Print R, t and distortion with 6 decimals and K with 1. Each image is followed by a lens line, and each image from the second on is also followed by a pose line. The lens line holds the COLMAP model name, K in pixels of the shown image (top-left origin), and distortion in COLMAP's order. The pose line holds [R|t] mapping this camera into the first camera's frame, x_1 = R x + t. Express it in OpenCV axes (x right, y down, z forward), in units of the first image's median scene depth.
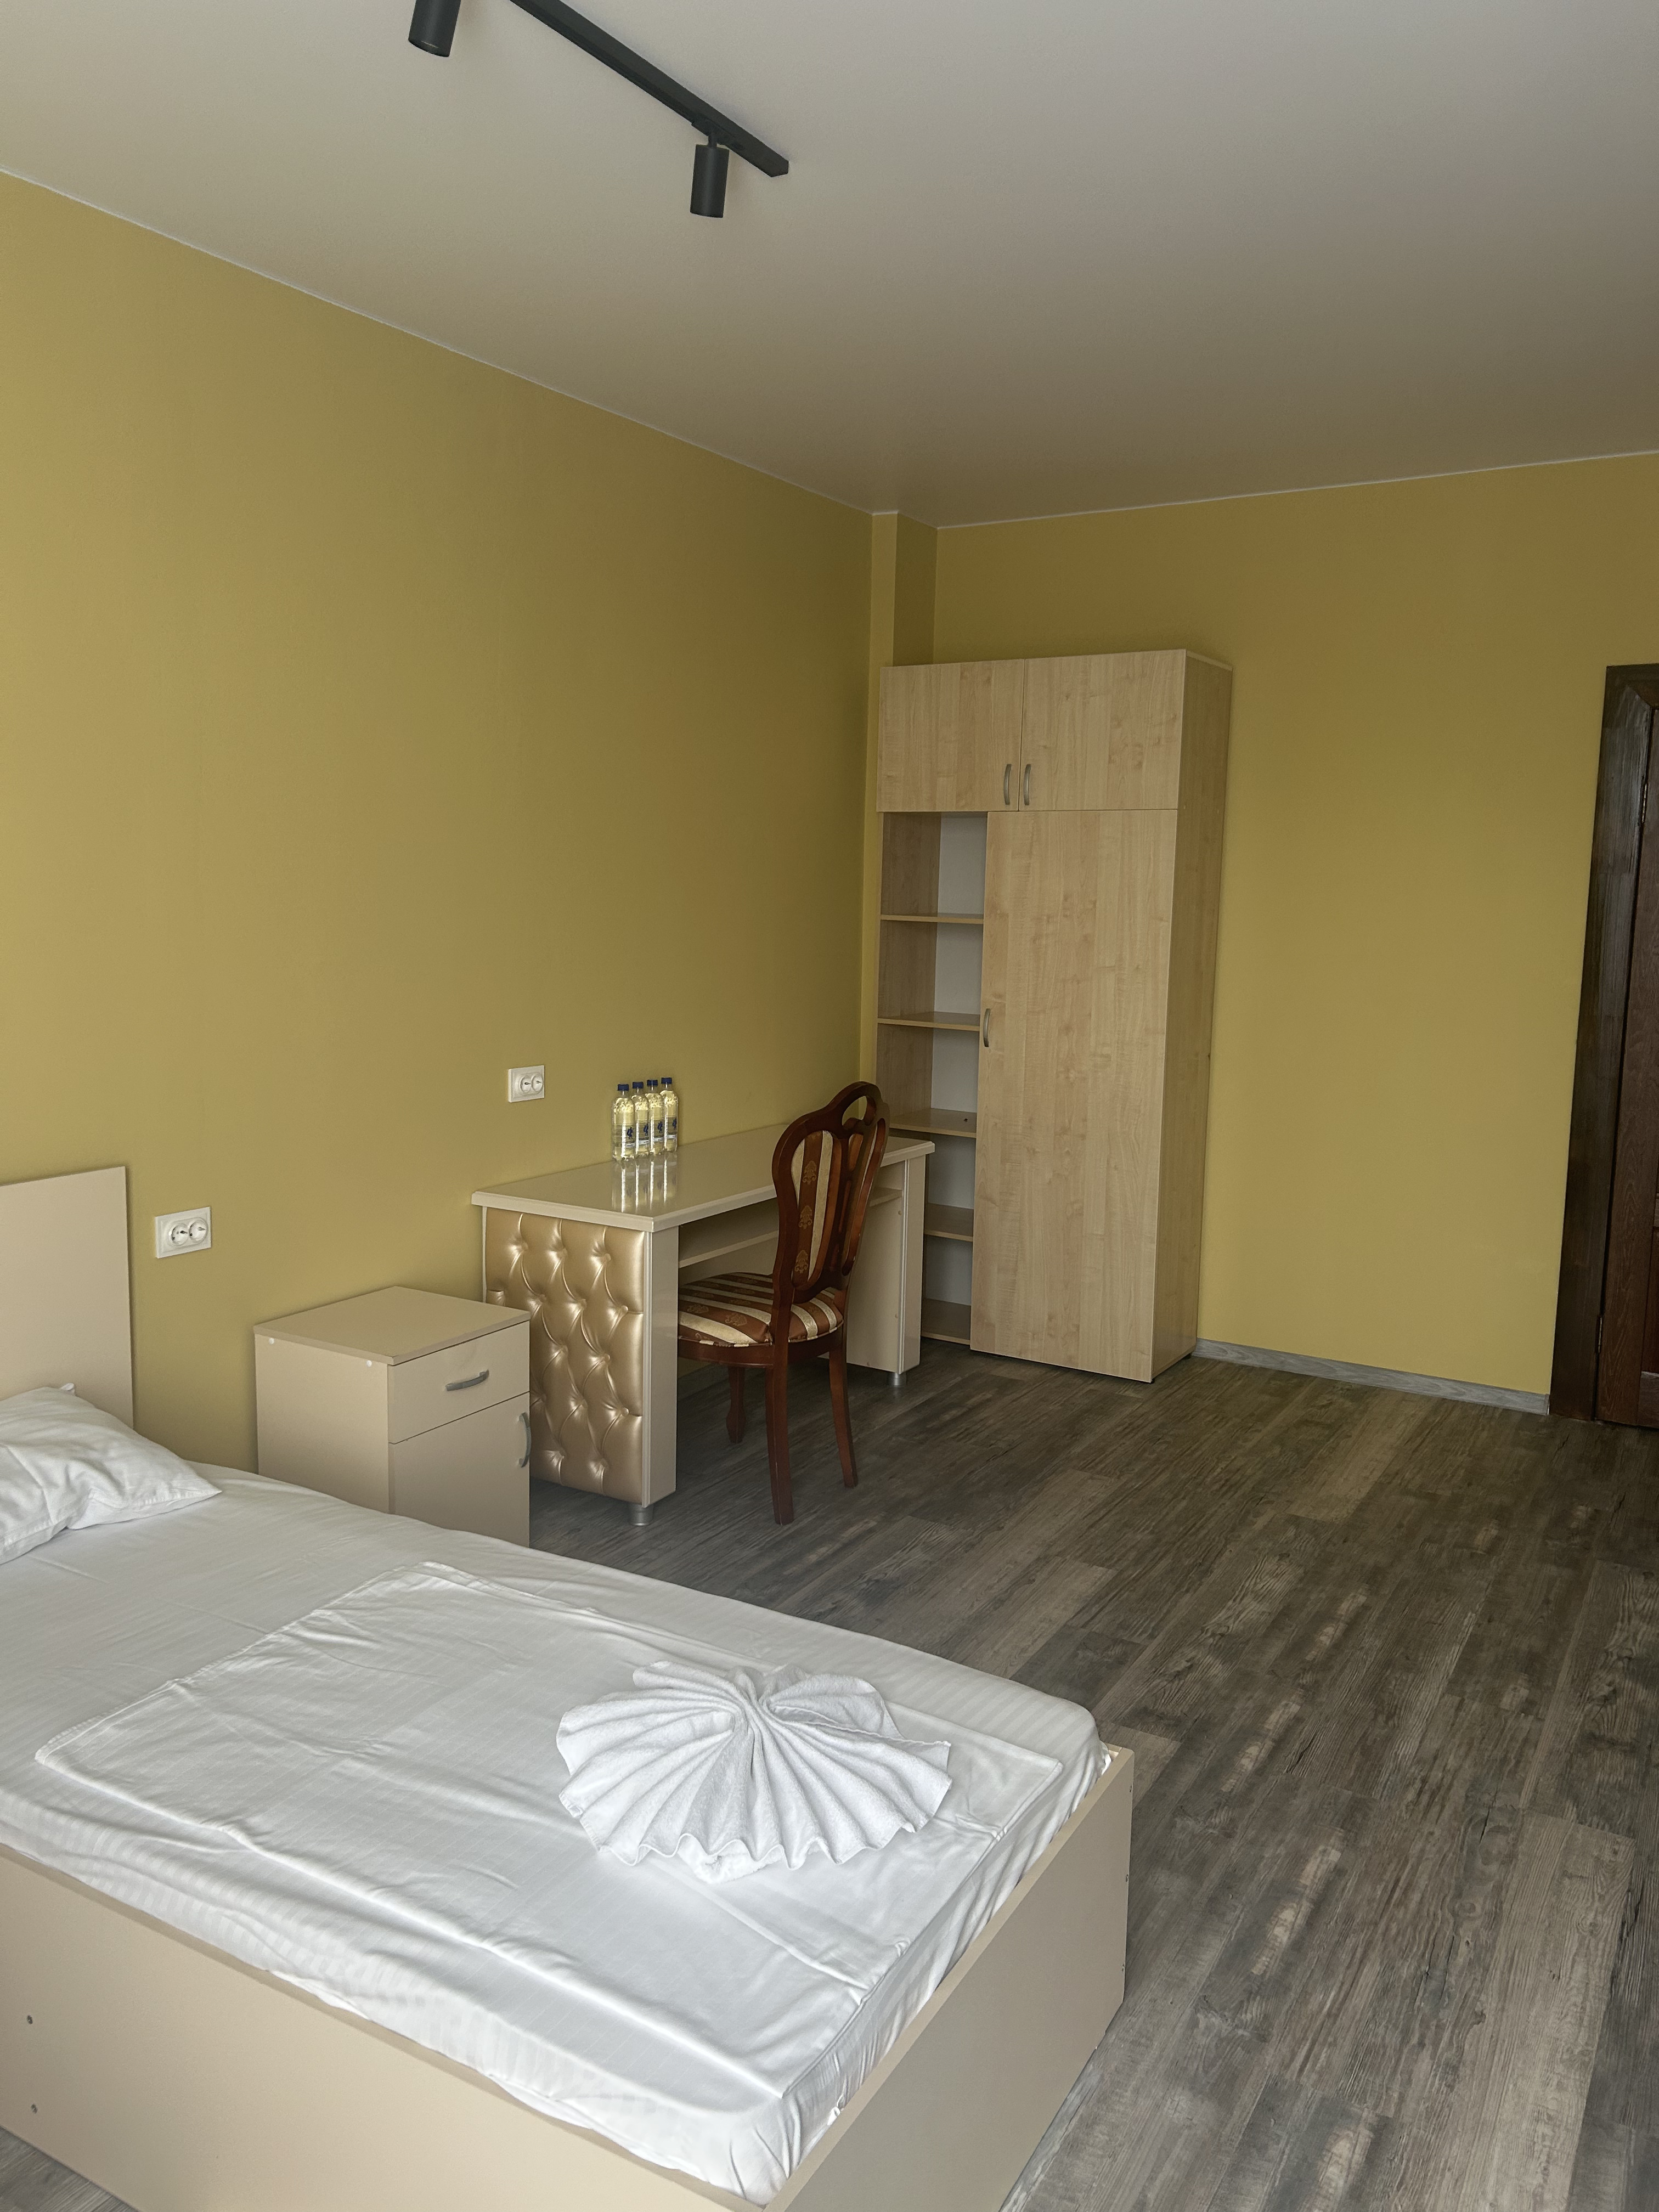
lens RADIAL K [[1666.3, 0, 829.5], [0, 1666.3, 1106.0], [0, 0, 1]] dist [0.001660, -0.005065]
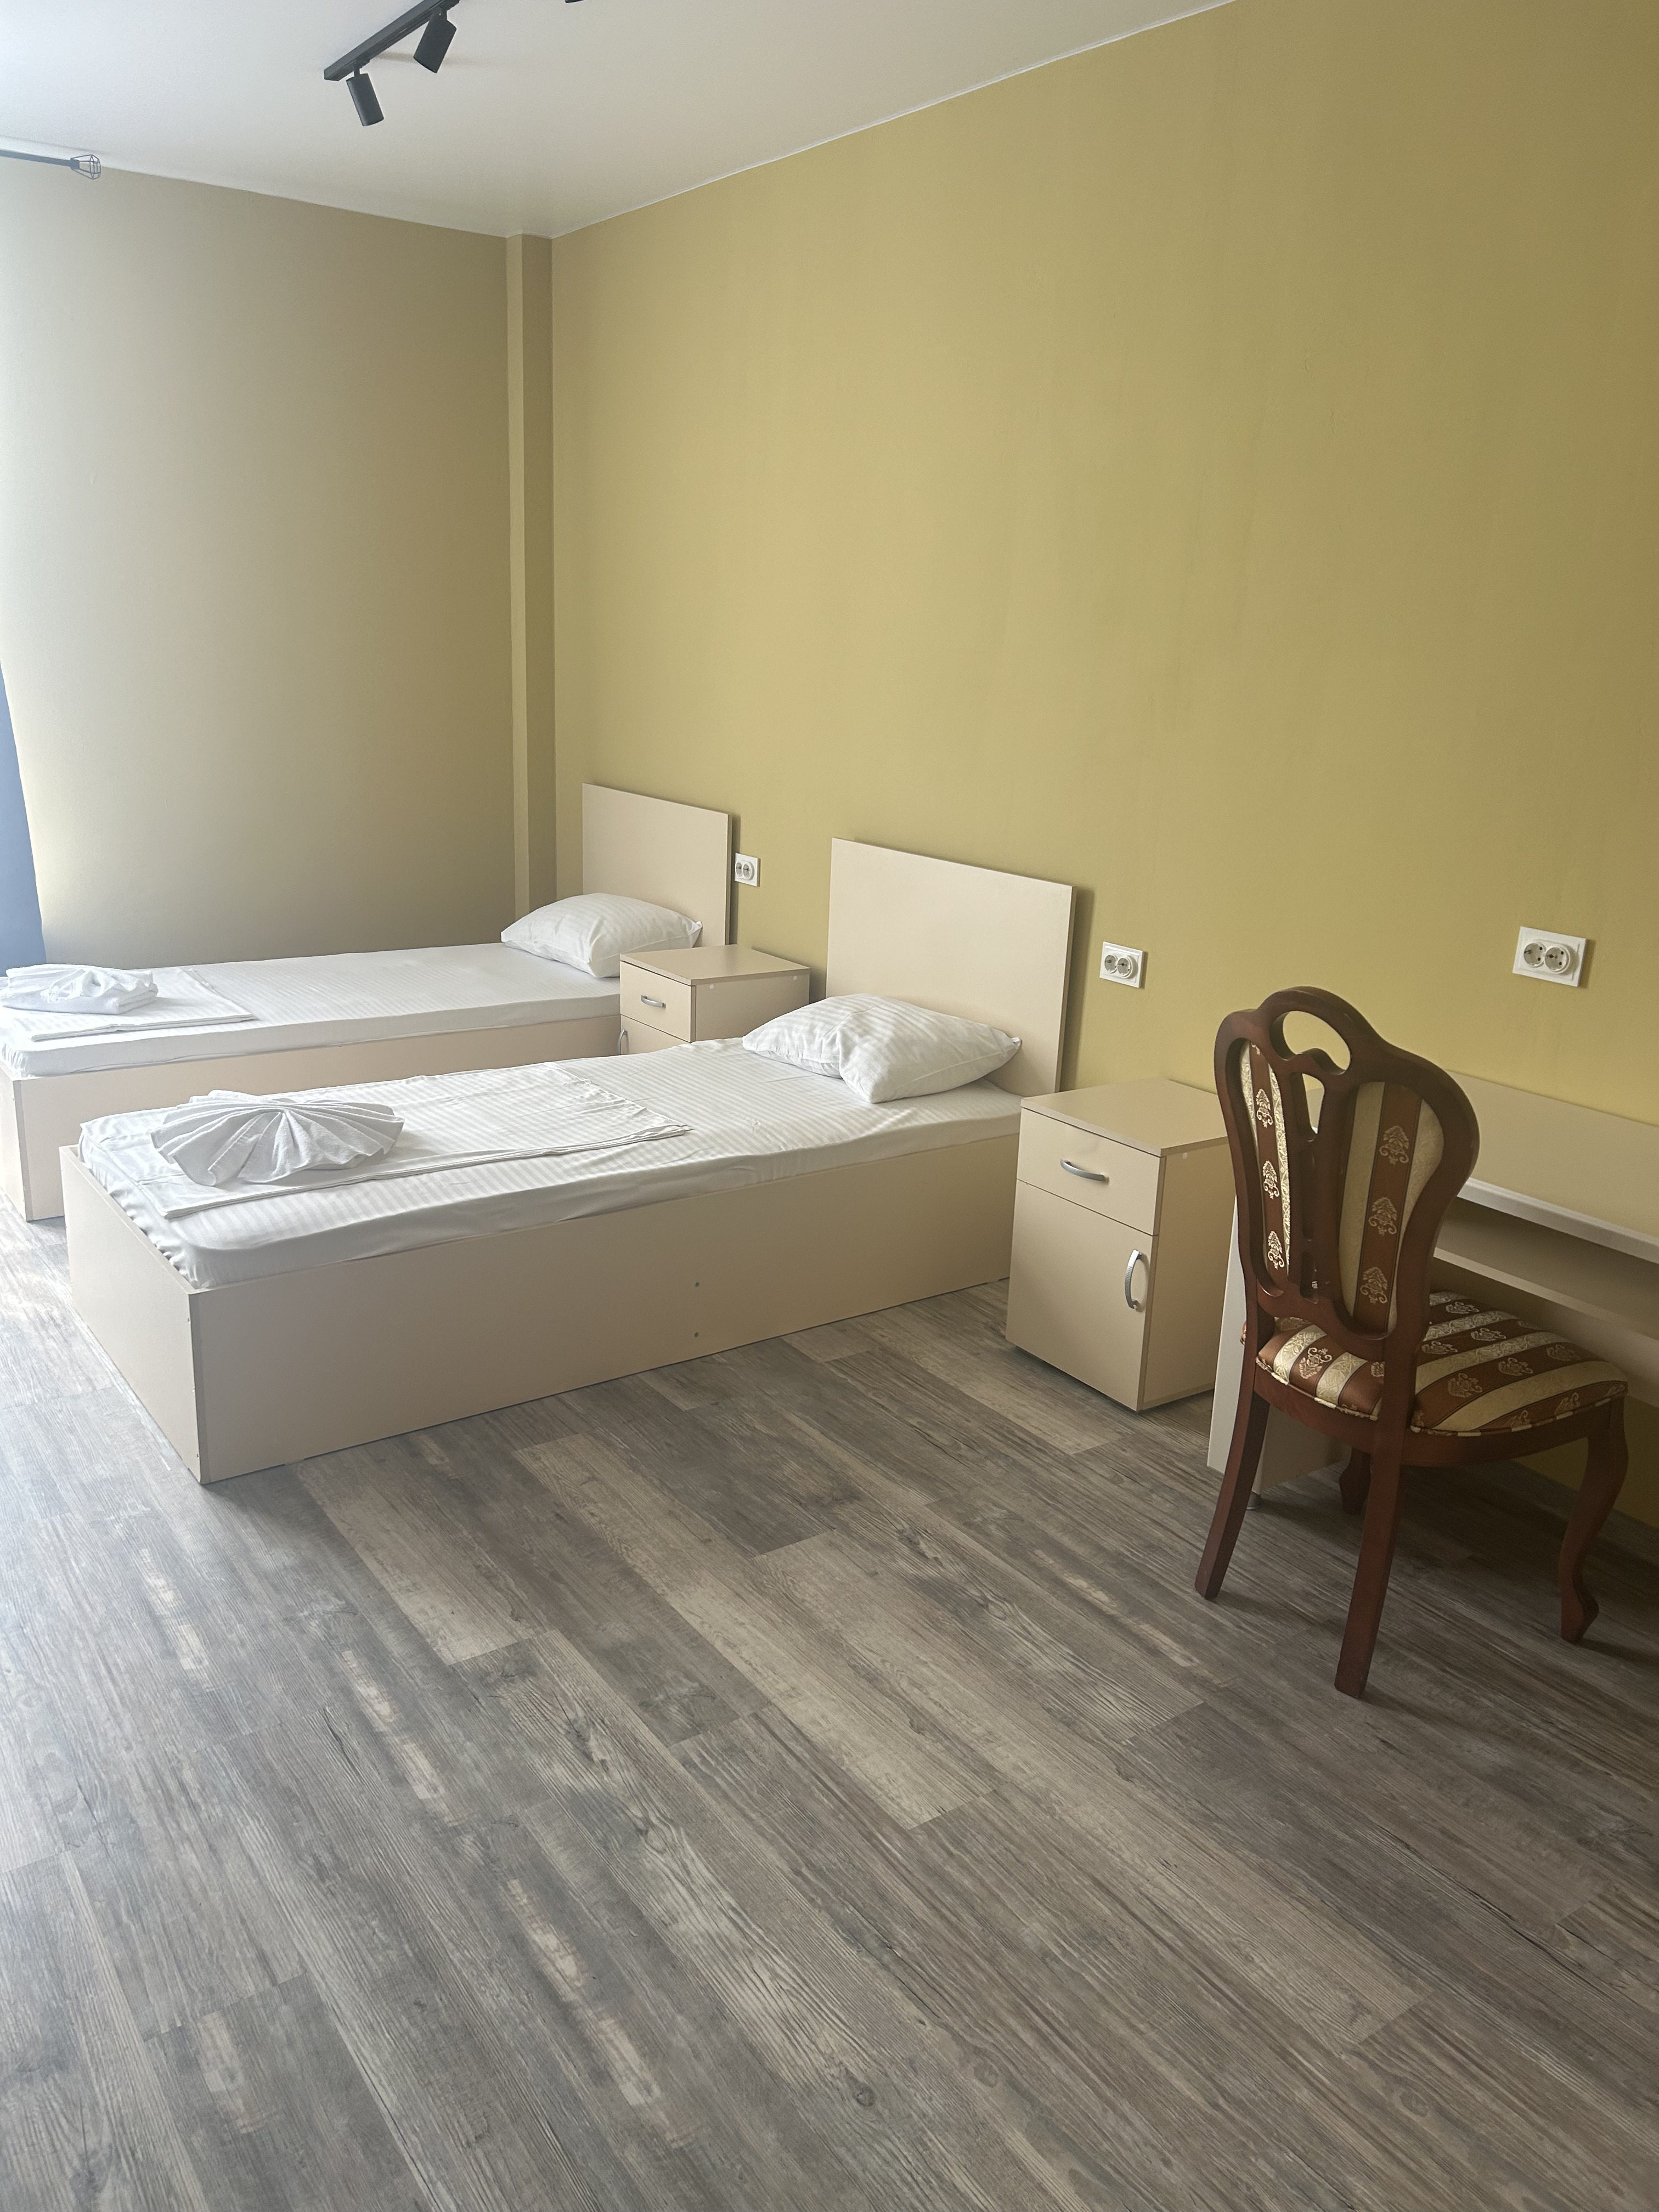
lens RADIAL K [[1666.3, 0, 829.5], [0, 1666.3, 1106.0], [0, 0, 1]] dist [0.001660, -0.005065]
pose [[-0.410000, 0.215717, -0.886209, 0.754733], [-0.178758, 0.933781, 0.309999, -0.158671], [0.894397, 0.285517, -0.344289, 1.283512]]
